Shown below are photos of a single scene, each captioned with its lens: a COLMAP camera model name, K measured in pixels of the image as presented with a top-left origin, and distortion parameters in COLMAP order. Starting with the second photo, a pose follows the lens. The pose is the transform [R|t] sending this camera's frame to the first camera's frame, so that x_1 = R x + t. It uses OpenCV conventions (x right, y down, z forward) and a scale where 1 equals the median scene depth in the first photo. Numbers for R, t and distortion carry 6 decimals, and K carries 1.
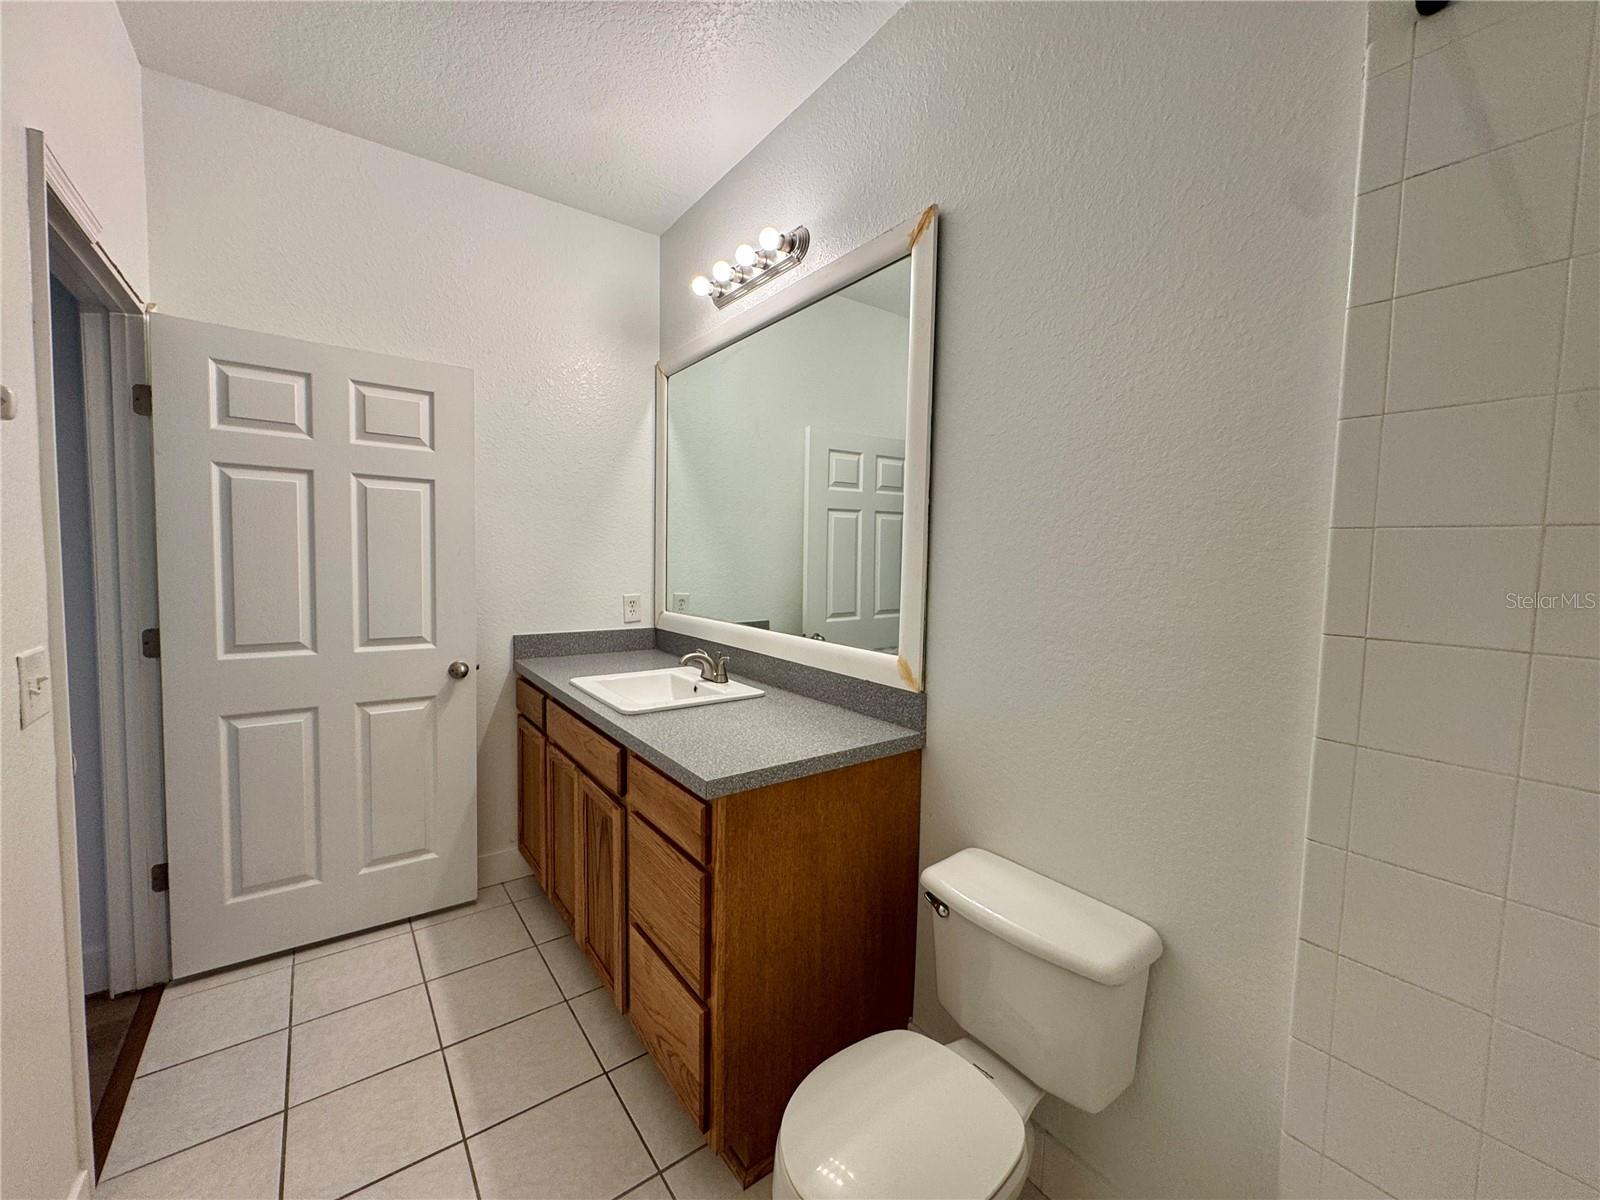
lens RADIAL K [[638.9, 0, 800.8], [0, 638.9, 597.4], [0, 0, 1]] dist [-0.005162, 0.000635]
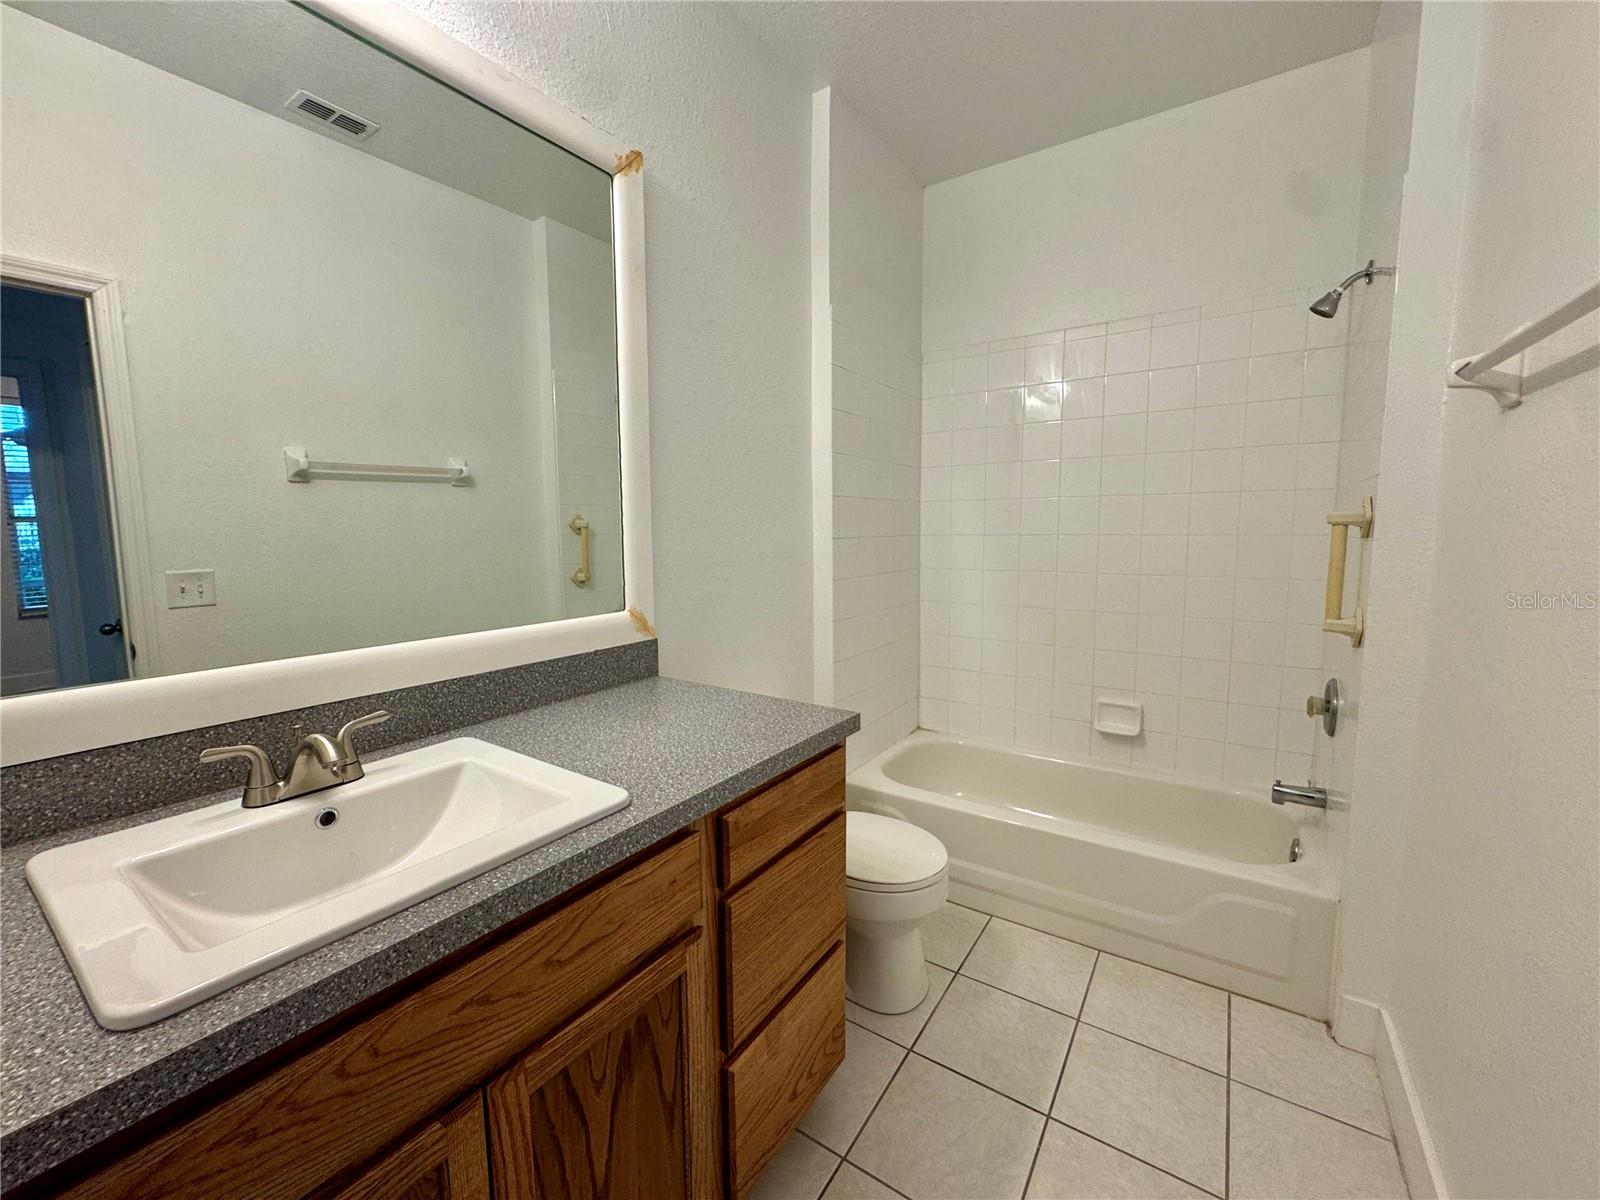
lens RADIAL K [[638.9, 0, 799.0], [0, 638.9, 595.2], [0, 0, 1]] dist [-0.005162, 0.000635]
pose [[-0.331522, -0.119989, 0.935786, -0.821225], [0.064219, 0.986709, 0.149269, -0.056832], [-0.941259, 0.109581, -0.319410, 1.062491]]
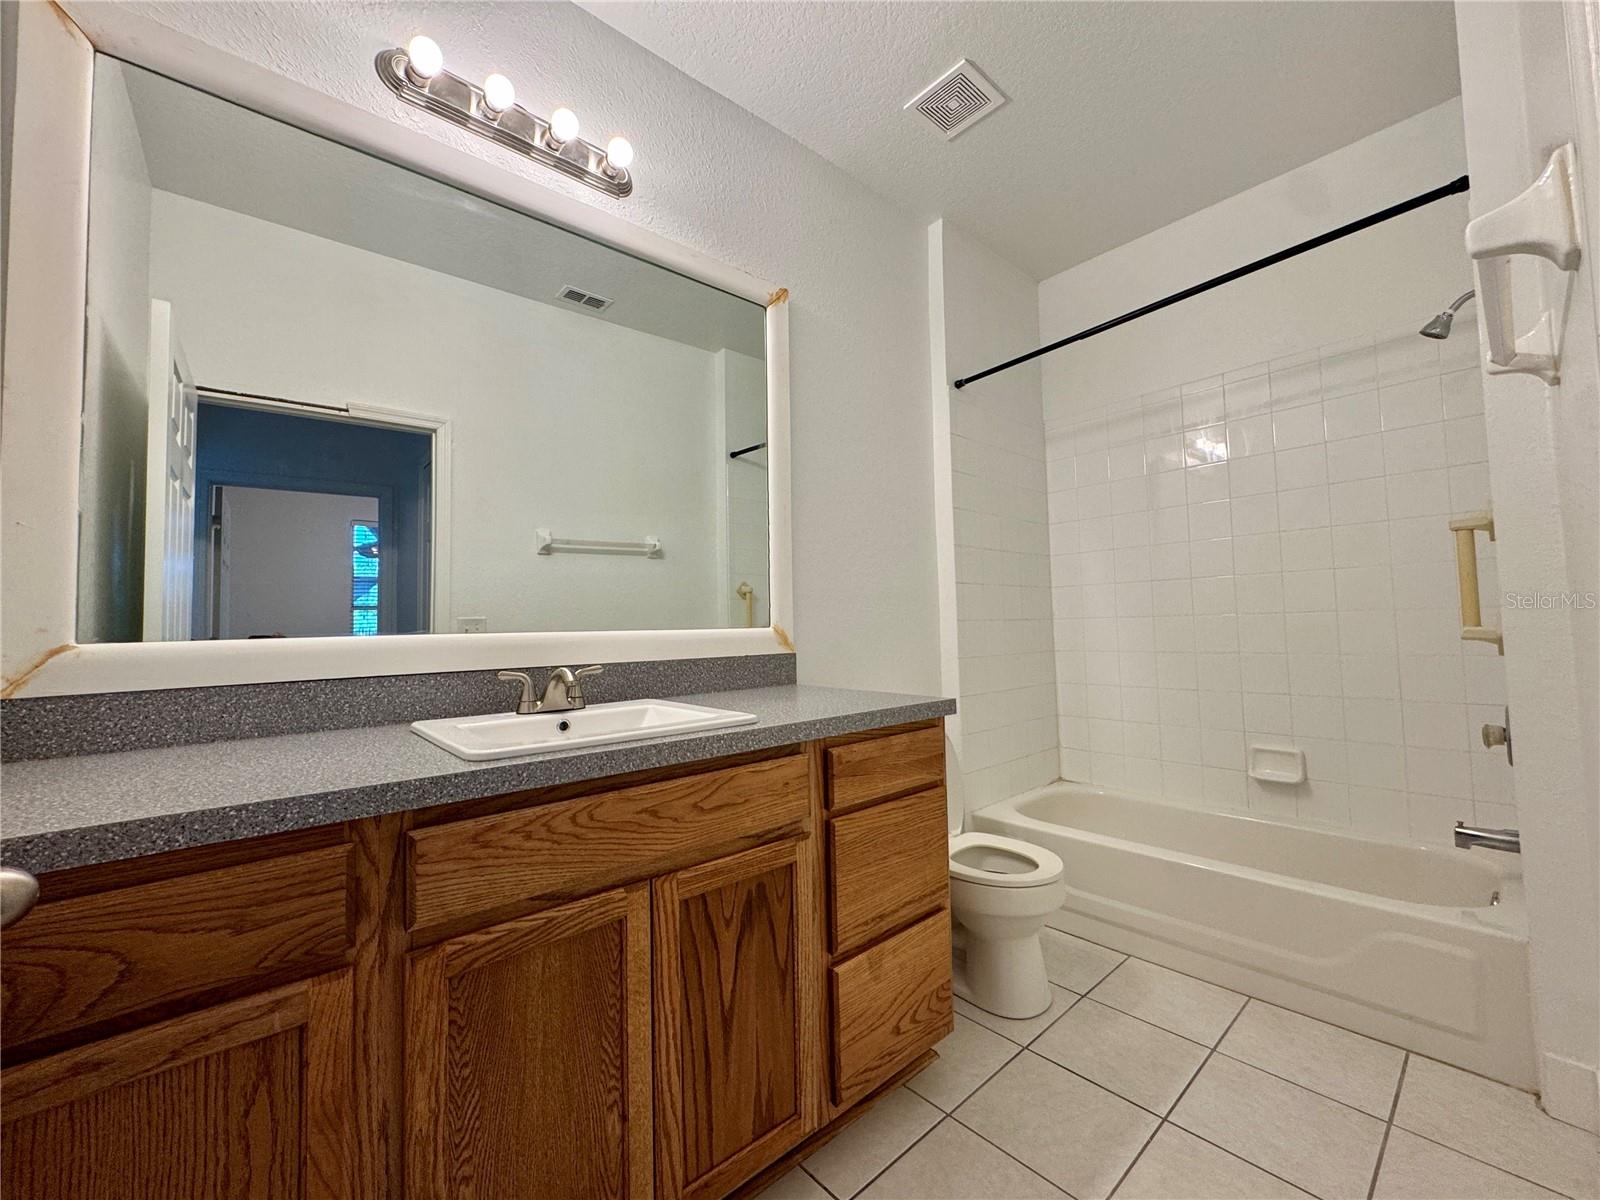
lens RADIAL K [[638.9, 0, 797.7], [0, 638.9, 593.7], [0, 0, 1]] dist [-0.005162, 0.000635]
pose [[-0.077677, 0.032248, 0.996457, -1.039272], [0.087538, 0.995837, -0.025404, 0.064311], [-0.993128, 0.085255, -0.080177, 1.043503]]
